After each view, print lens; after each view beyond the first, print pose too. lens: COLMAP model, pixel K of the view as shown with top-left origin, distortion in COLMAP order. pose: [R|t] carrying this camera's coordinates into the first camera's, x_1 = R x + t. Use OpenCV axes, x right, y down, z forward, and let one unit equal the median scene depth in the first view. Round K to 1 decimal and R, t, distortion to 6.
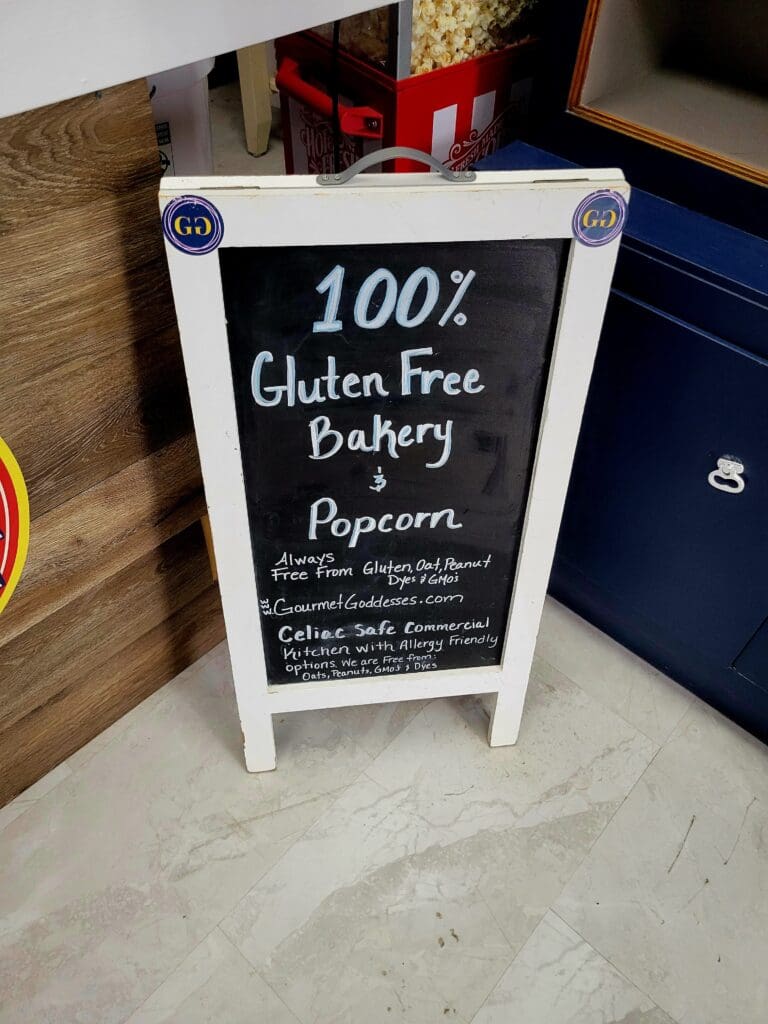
lens RADIAL K [[774.7, 0, 380.6], [0, 774.7, 515.6], [0, 0, 1]] dist [0.042965, -0.015451]
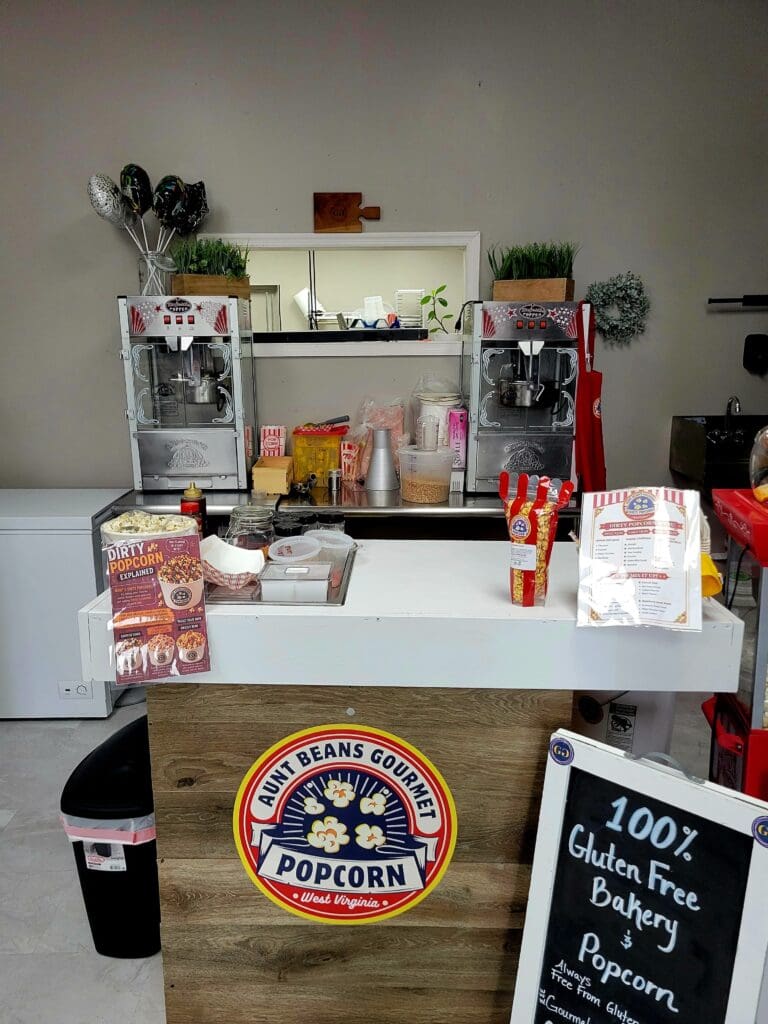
lens RADIAL K [[774.7, 0, 383.5], [0, 774.7, 511.8], [0, 0, 1]] dist [0.042965, -0.015451]
pose [[0.679404, 0.126583, -0.722764, 0.775868], [-0.537847, 0.755944, -0.373187, 0.174652], [0.499130, 0.642281, 0.581674, -0.809925]]
